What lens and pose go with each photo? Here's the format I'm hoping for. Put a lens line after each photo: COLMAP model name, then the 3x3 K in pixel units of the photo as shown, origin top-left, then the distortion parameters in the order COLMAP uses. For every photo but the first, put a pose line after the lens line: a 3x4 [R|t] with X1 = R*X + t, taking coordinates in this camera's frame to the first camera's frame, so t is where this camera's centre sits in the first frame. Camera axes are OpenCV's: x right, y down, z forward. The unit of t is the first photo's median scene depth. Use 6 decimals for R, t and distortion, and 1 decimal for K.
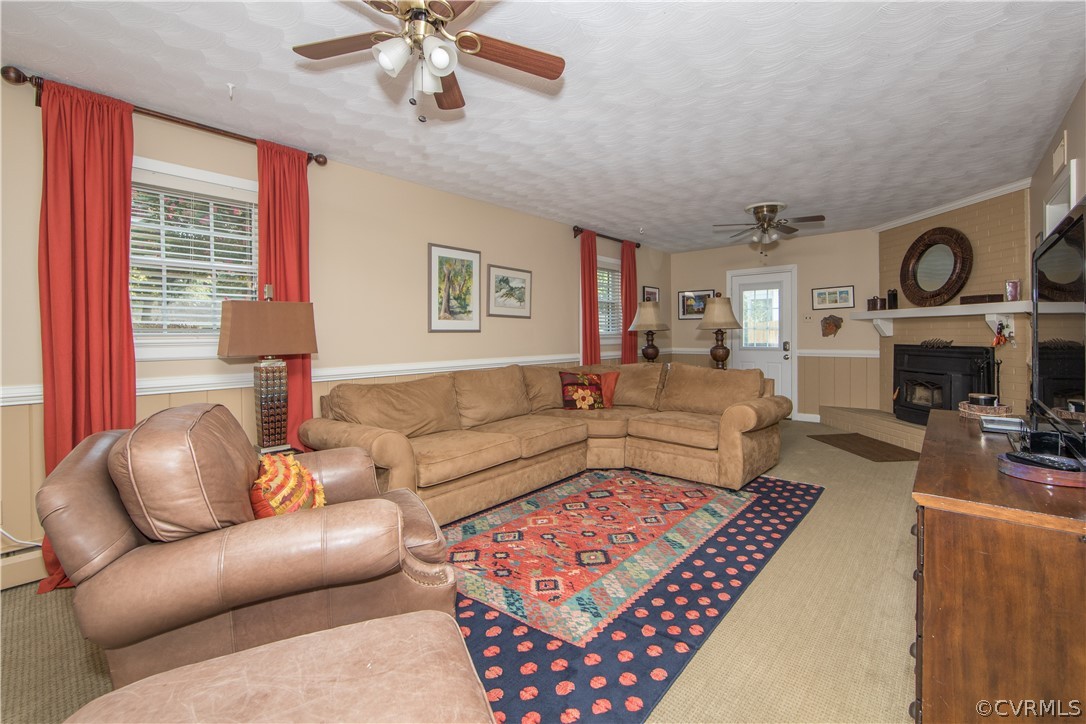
lens RADIAL K [[432.1, 0, 600.1], [0, 432.1, 336.1], [0, 0, 1]] dist [-0.013377, -0.000210]
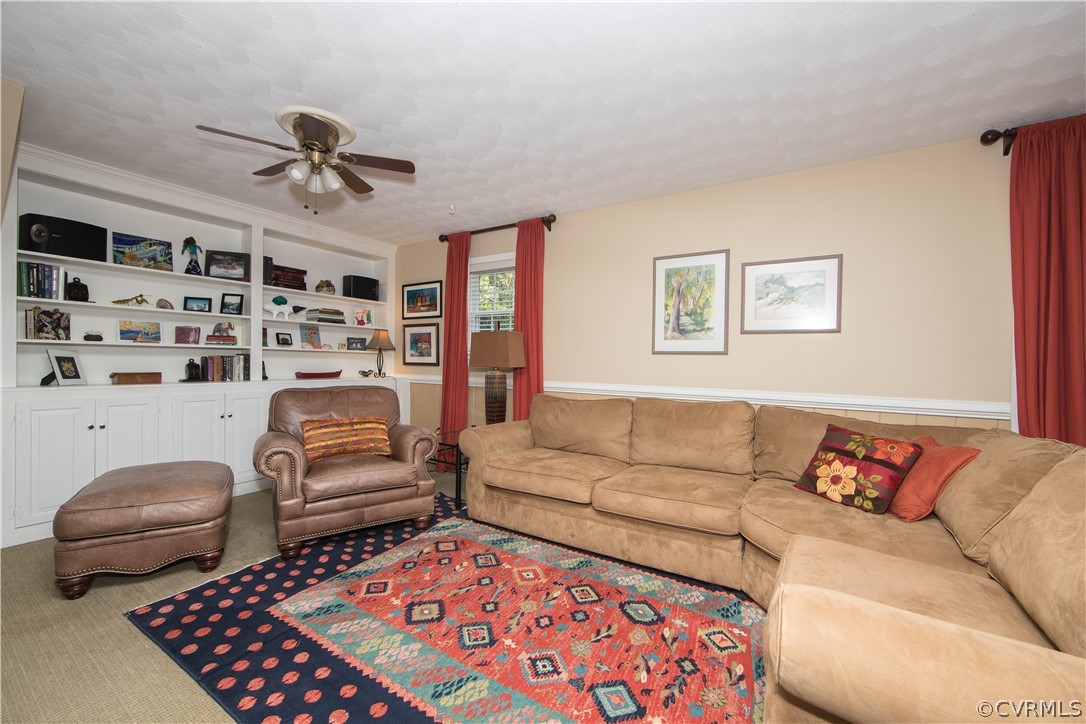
lens RADIAL K [[432.1, 0, 547.5], [0, 432.1, 358.7], [0, 0, 1]] dist [-0.013377, -0.000210]
pose [[0.117579, 0.007062, -0.993038, 0.707614], [-0.022329, 0.999741, 0.004466, 0.003384], [0.992812, 0.021648, 0.117707, 0.937692]]
